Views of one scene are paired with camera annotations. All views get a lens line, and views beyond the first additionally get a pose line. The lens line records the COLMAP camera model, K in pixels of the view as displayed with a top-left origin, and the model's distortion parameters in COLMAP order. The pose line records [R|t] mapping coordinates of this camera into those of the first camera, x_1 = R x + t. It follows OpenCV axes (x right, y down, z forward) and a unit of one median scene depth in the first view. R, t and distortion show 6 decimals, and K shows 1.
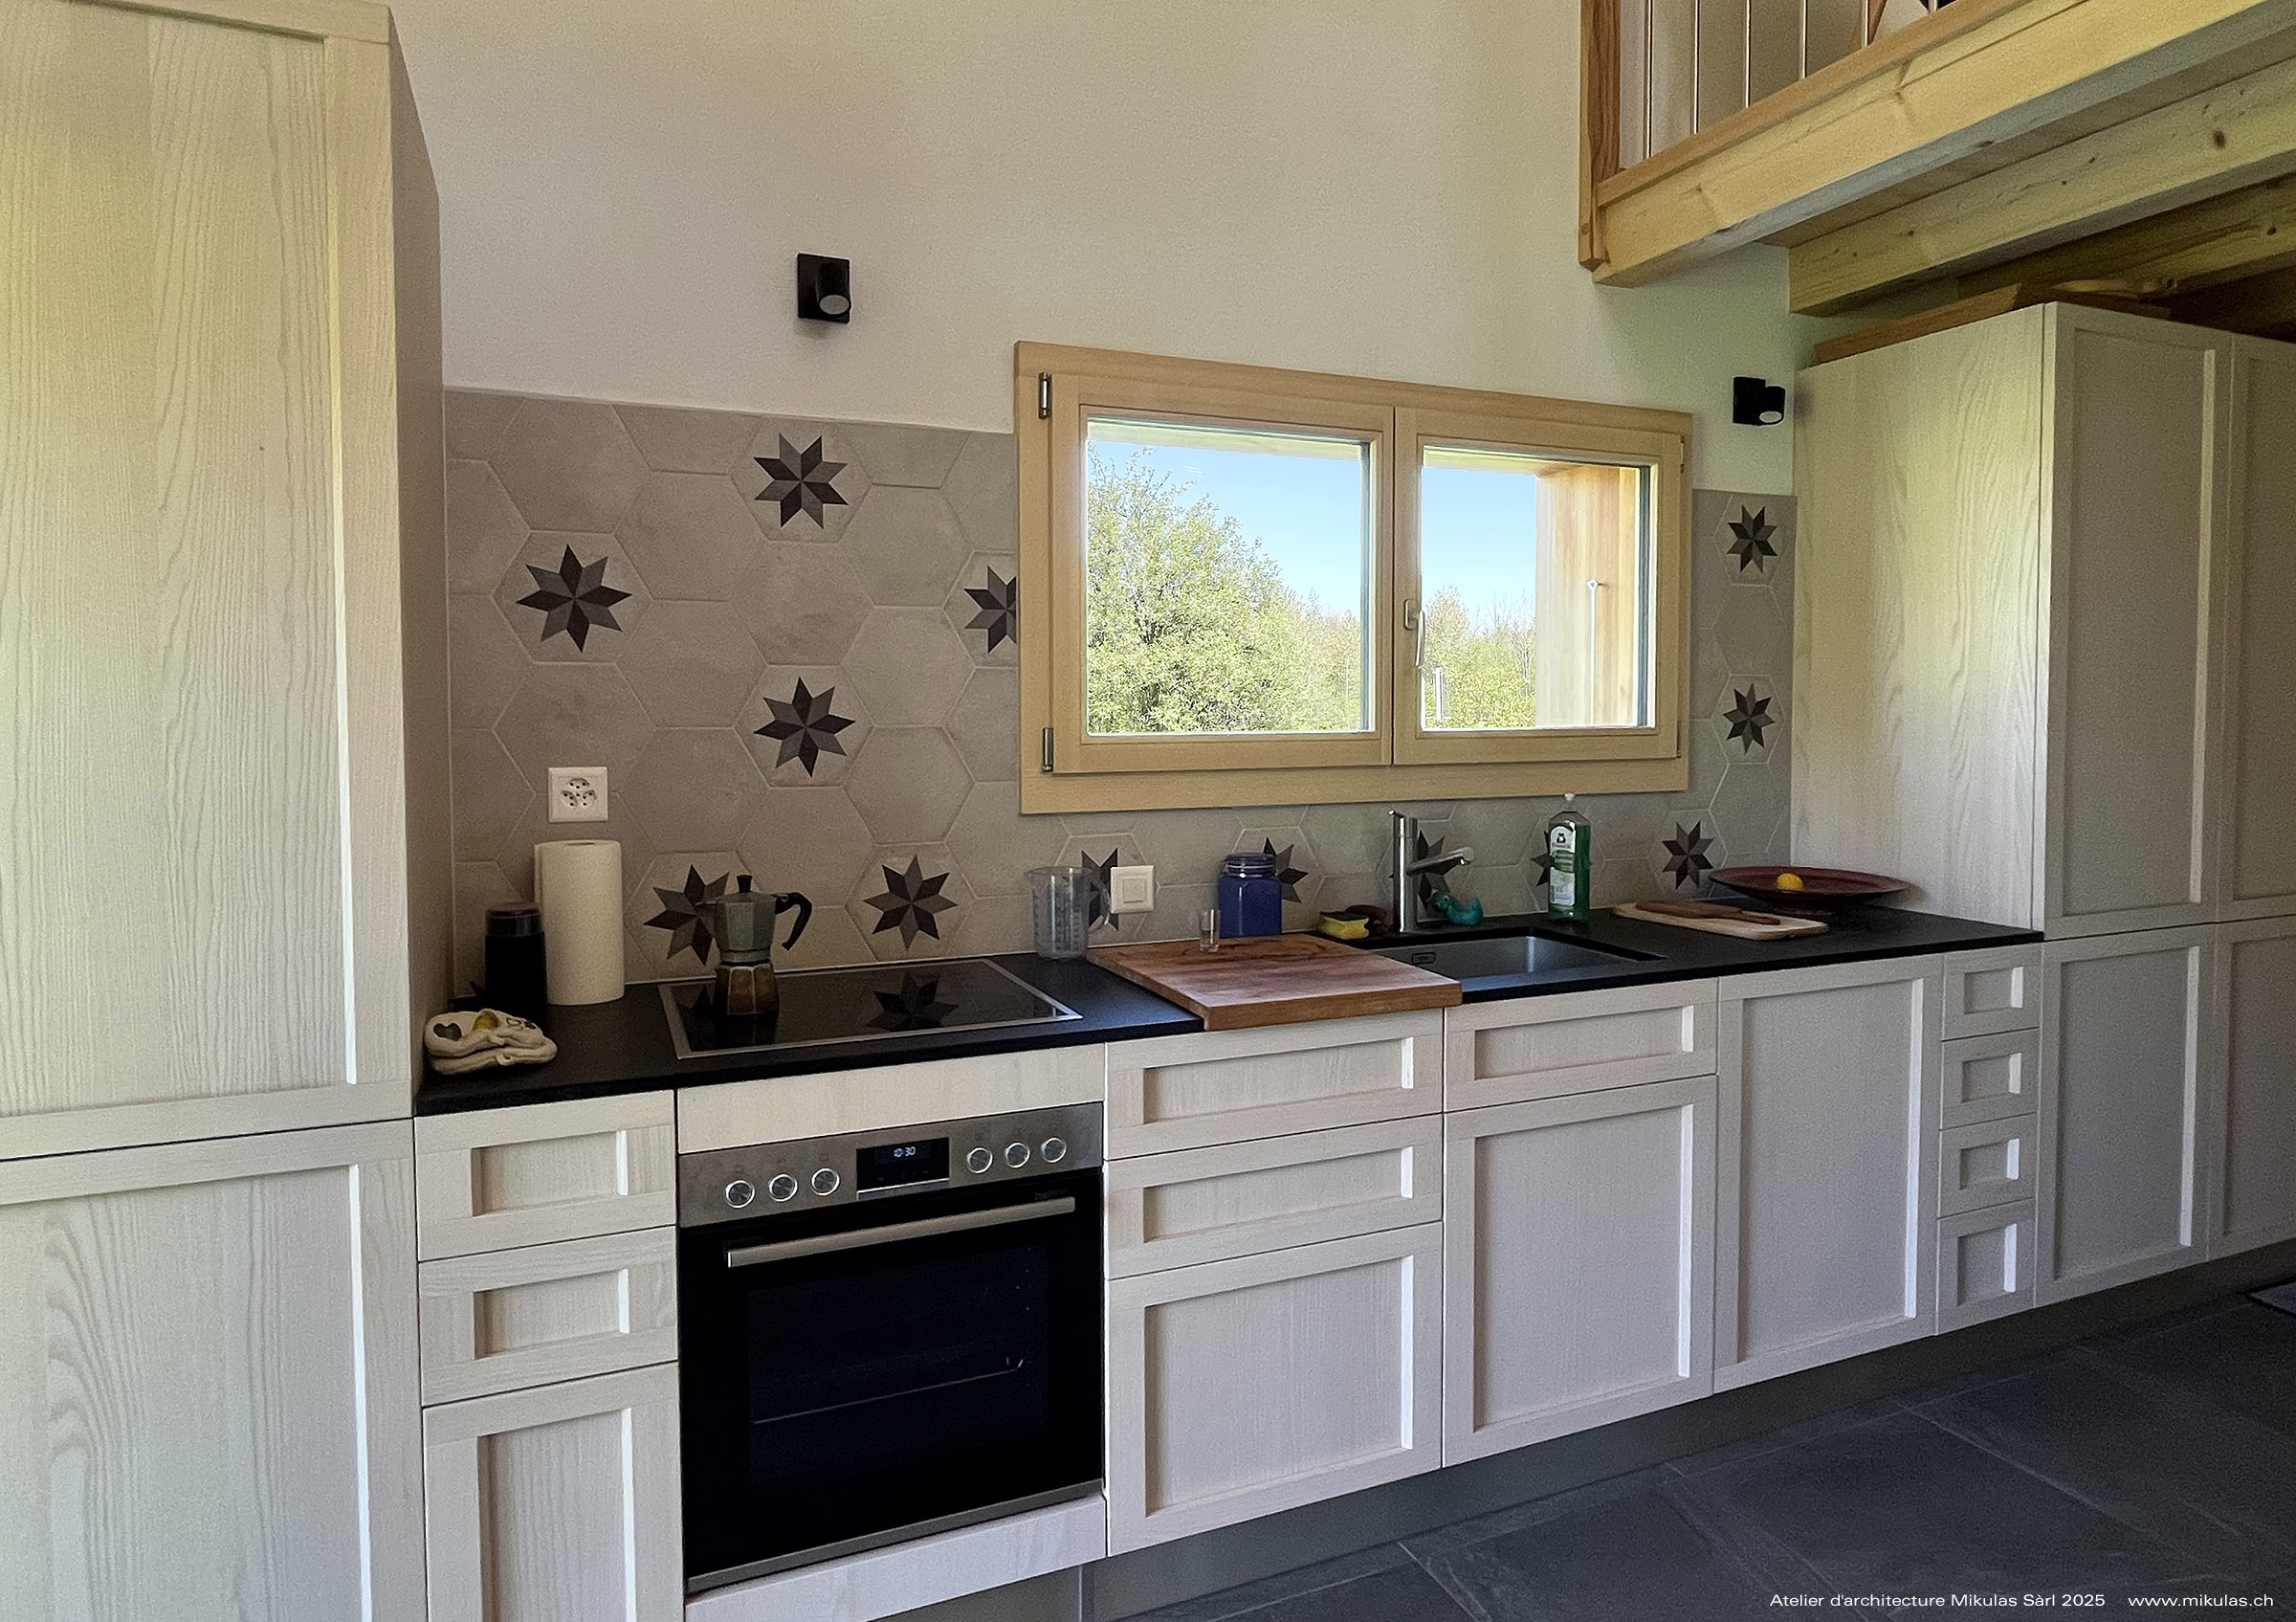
lens RADIAL K [[1317.7, 0, 1129.8], [0, 1317.7, 760.6], [0, 0, 1]] dist [-0.000981, 0.001036]
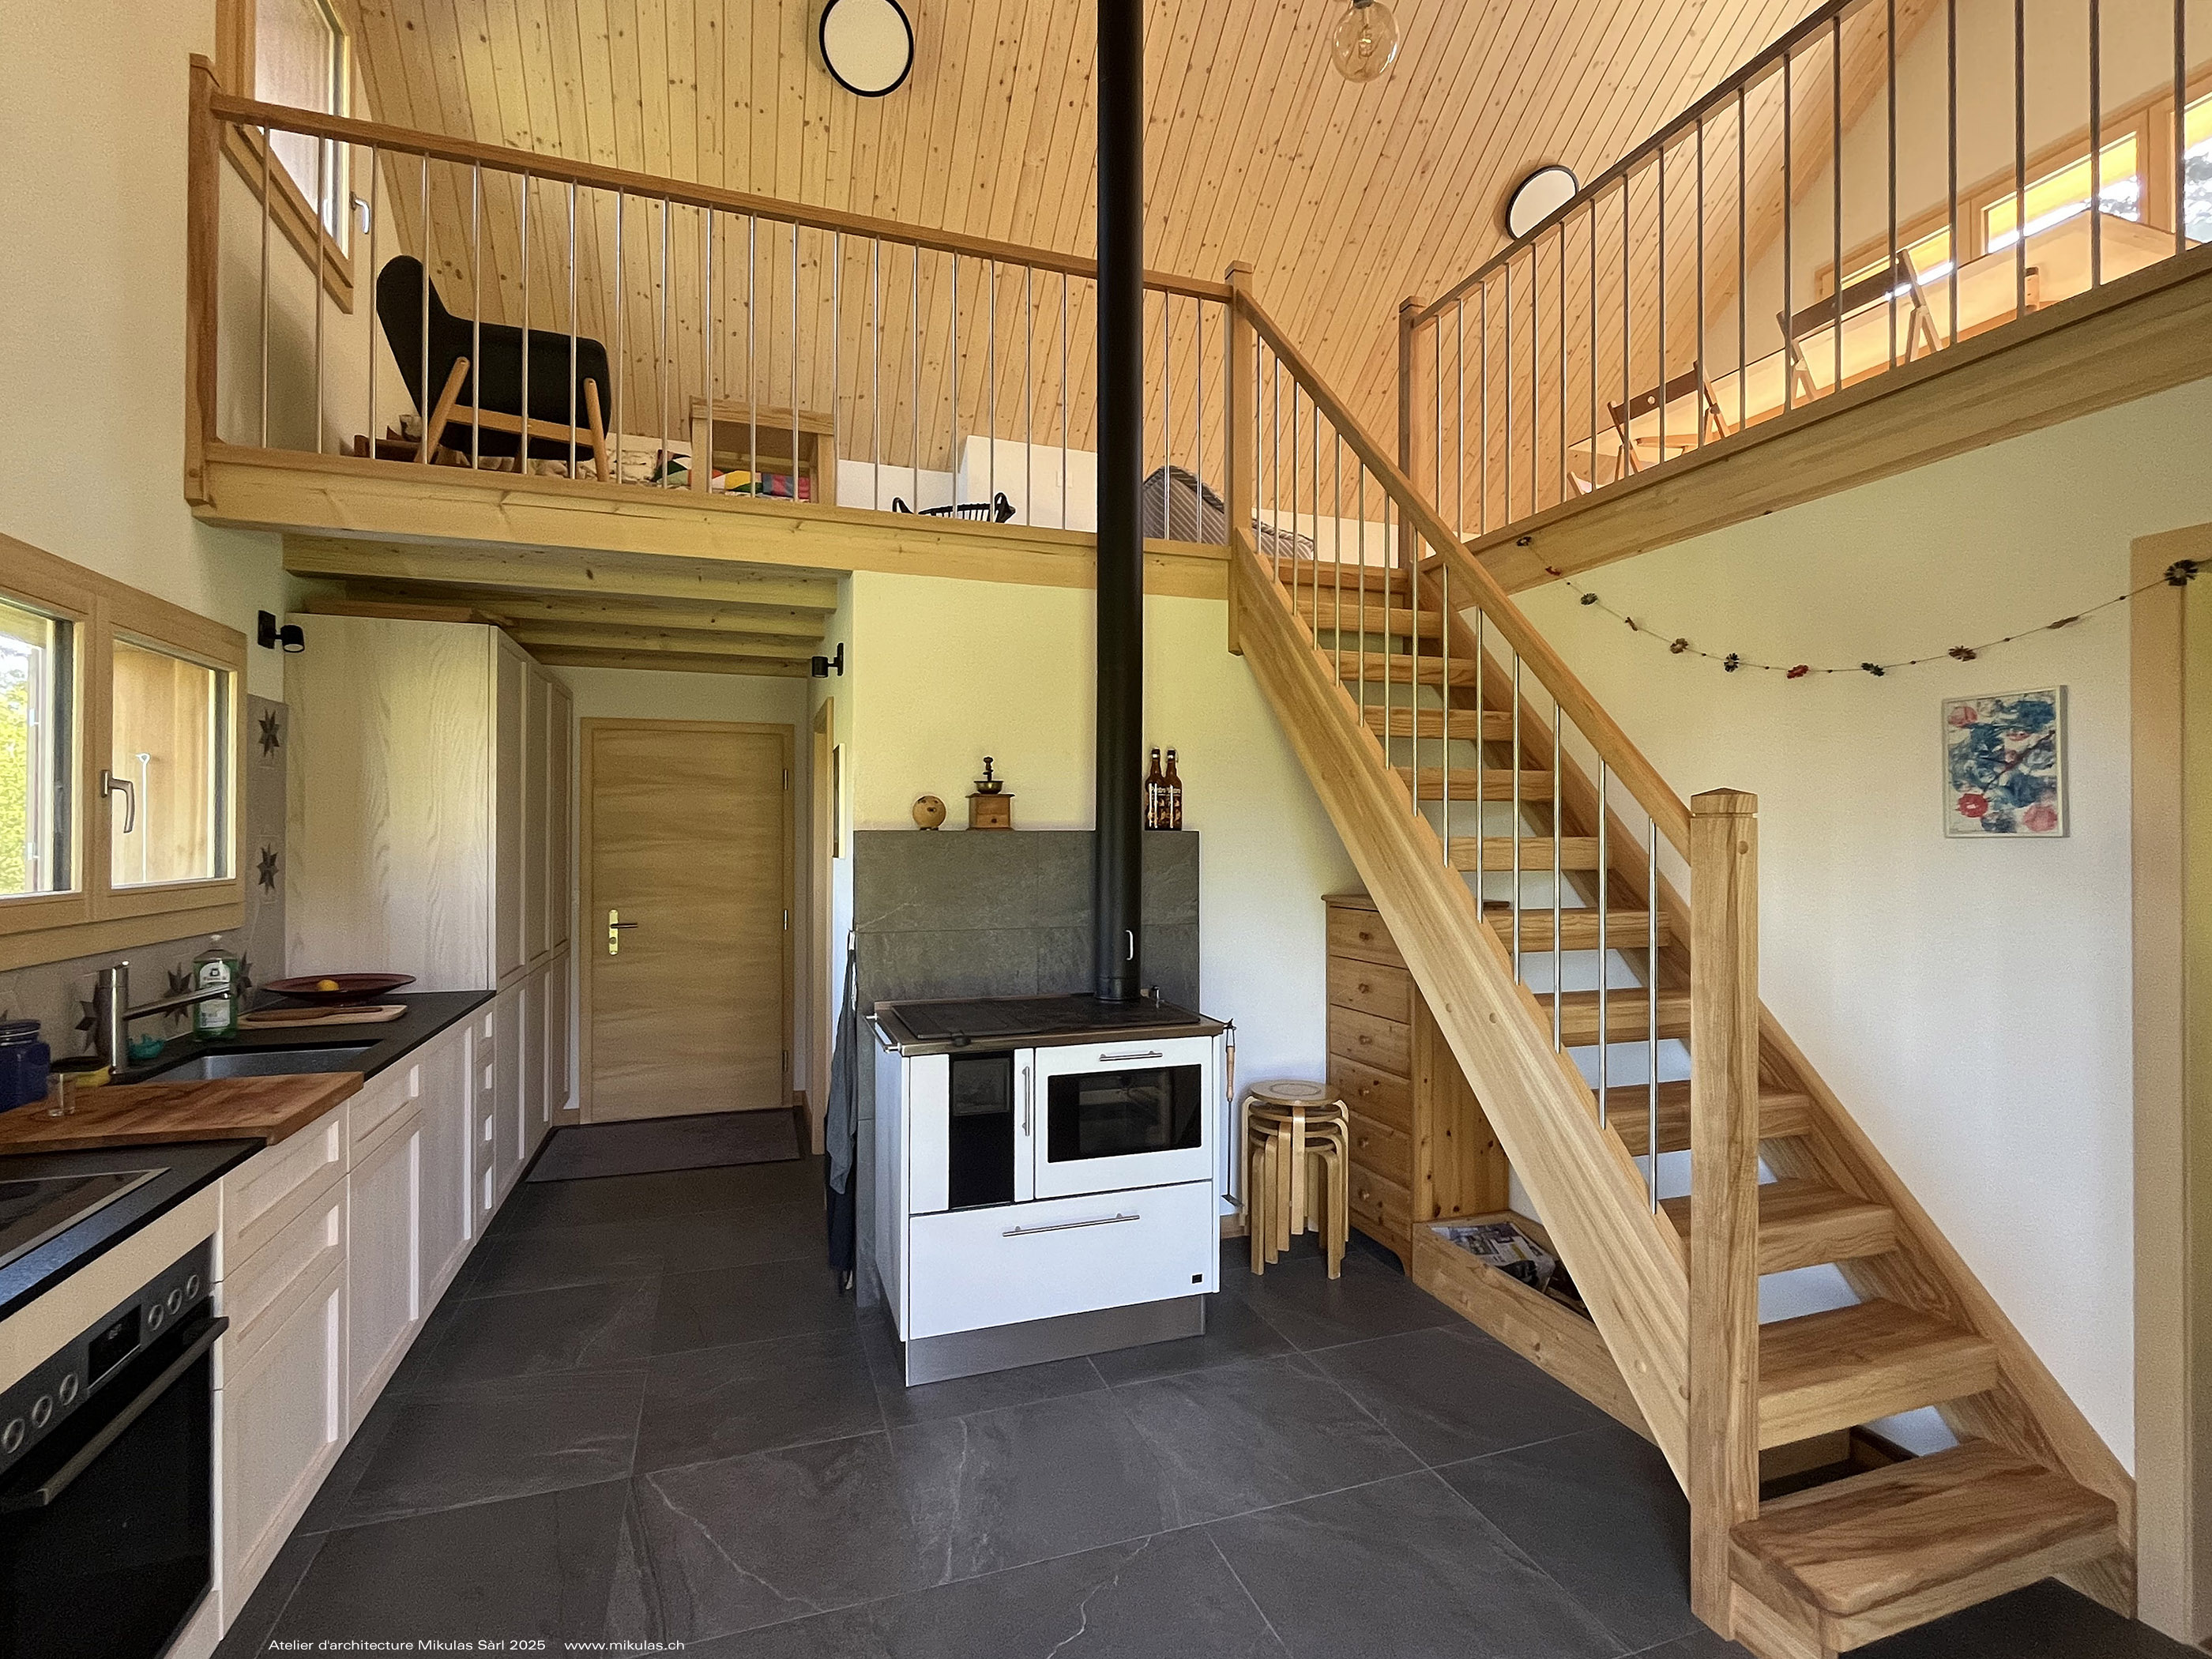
lens RADIAL K [[1064.9, 0, 1088.6], [0, 1064.9, 814.1], [0, 0, 1]] dist [0.001759, 0.000520]
pose [[0.079314, 0.023809, 0.996565, -0.583521], [0.038103, 0.998912, -0.026897, -0.029819], [-0.996121, 0.040106, 0.078321, 0.111618]]
